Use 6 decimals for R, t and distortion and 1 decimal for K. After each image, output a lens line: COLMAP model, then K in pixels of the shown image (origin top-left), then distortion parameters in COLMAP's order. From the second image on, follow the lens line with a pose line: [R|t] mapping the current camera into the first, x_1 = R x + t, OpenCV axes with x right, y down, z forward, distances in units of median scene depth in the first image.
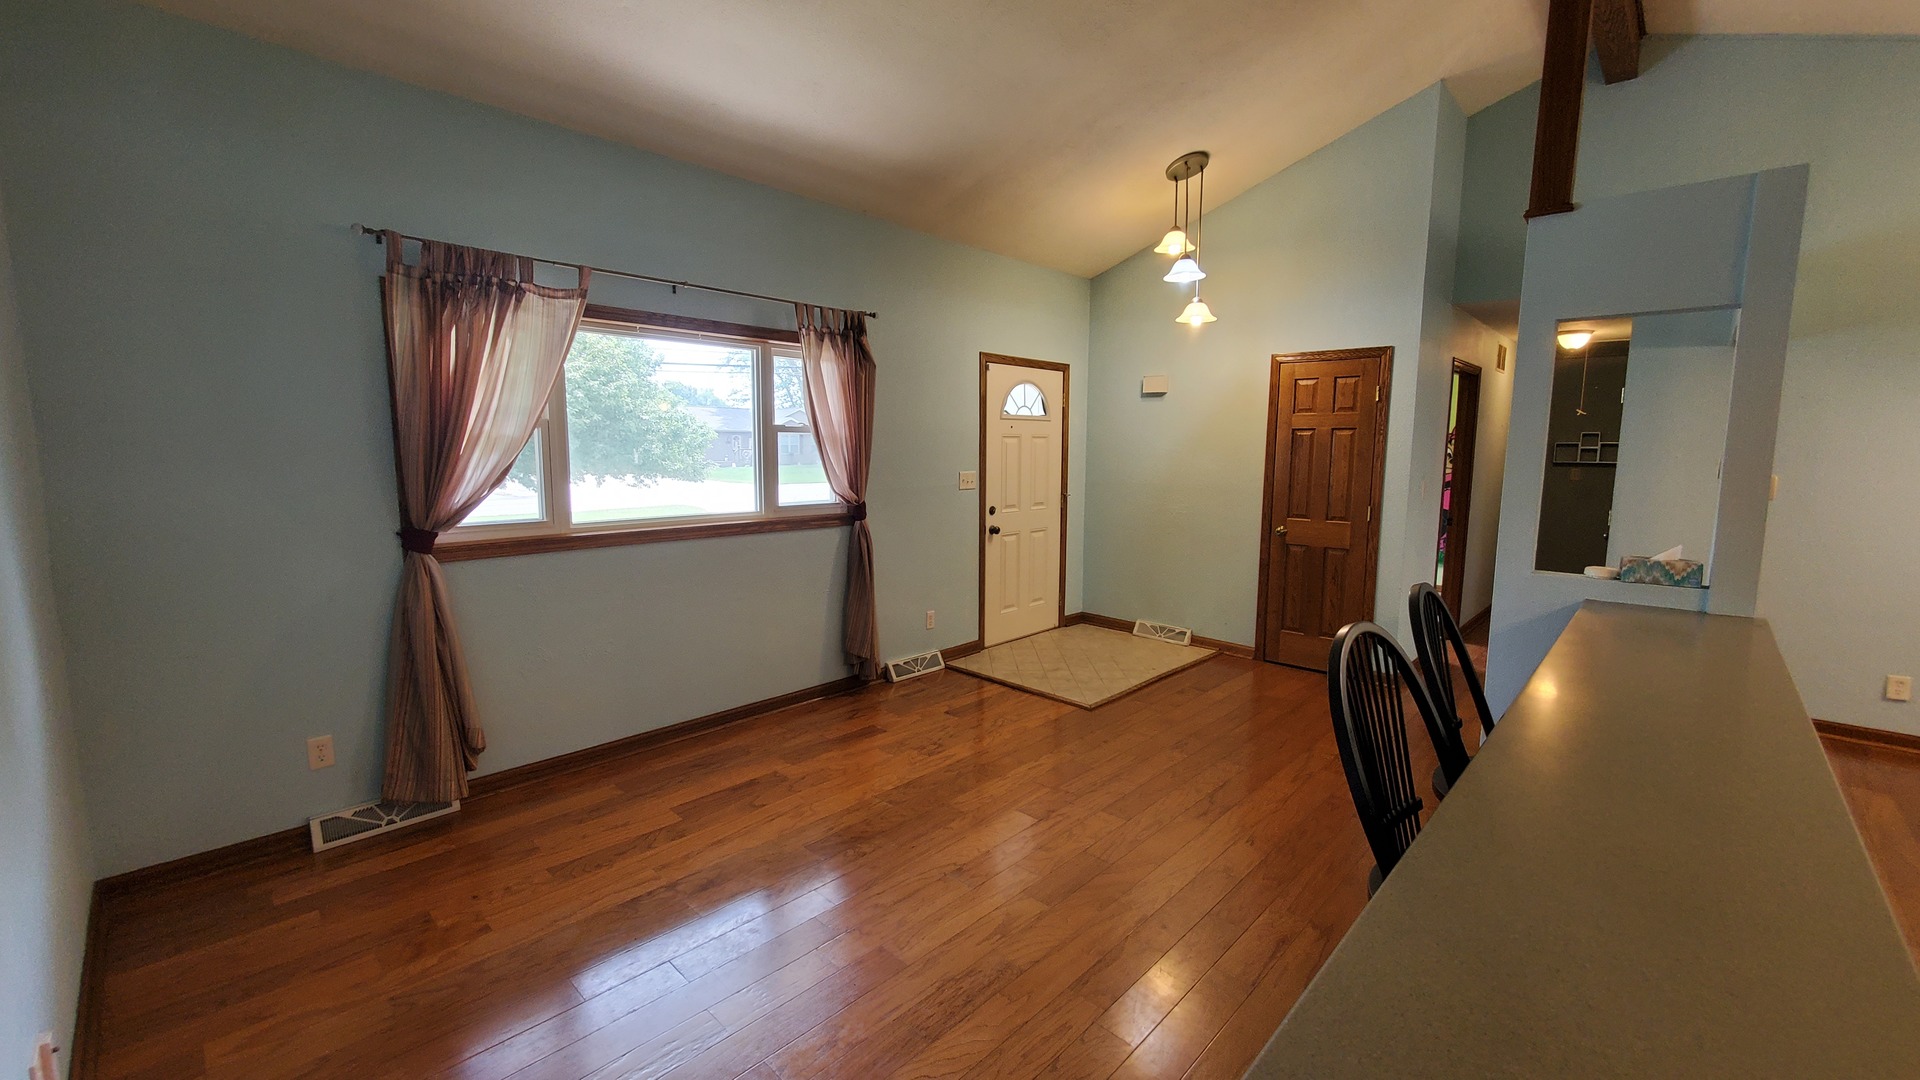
lens RADIAL K [[773.8, 0, 960.0], [0, 773.8, 540.0], [0, 0, 1]] dist [-0.000161, -0.000071]
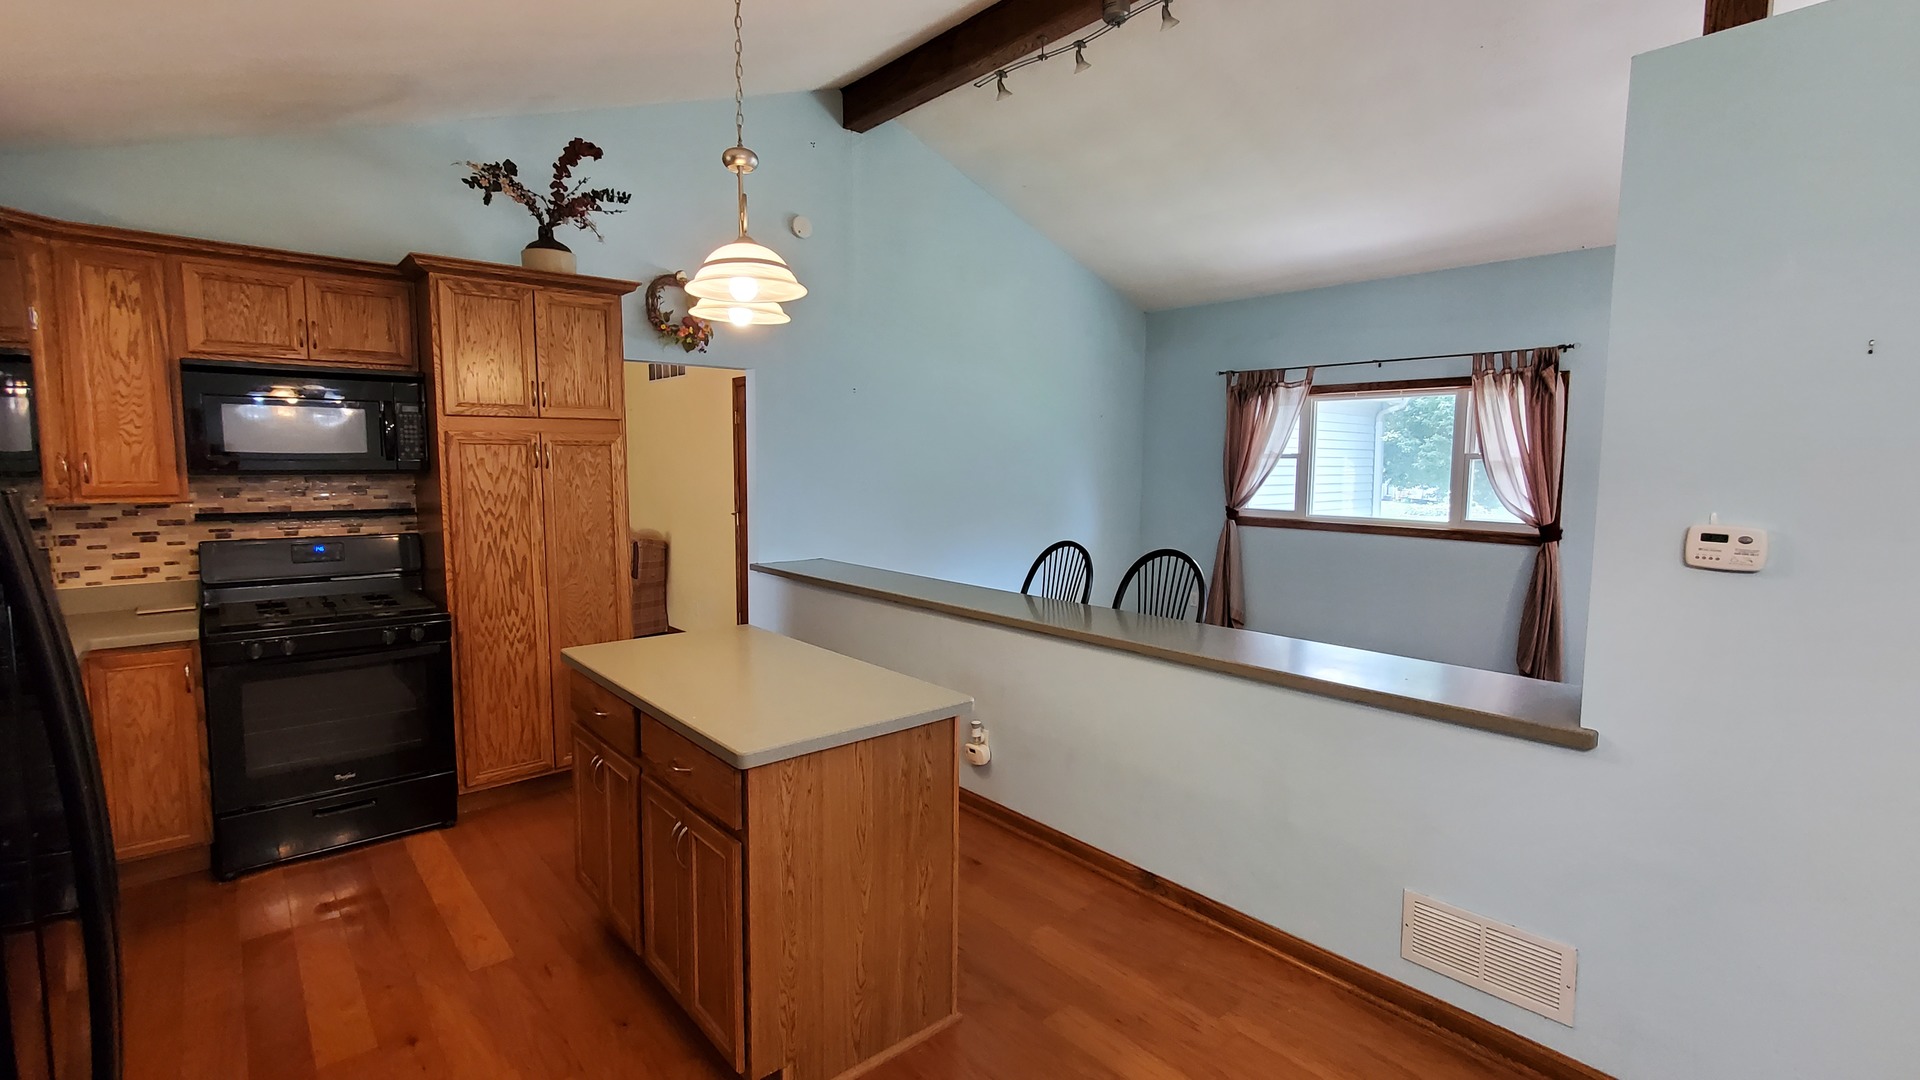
lens RADIAL K [[846.1, 0, 954.4], [0, 846.1, 537.7], [0, 0, 1]] dist [0.000500, 0.000120]
pose [[-0.103770, 0.085815, -0.990892, 1.574978], [-0.130093, 0.986541, 0.099062, -0.058785], [0.986057, 0.139188, -0.091209, 0.453101]]
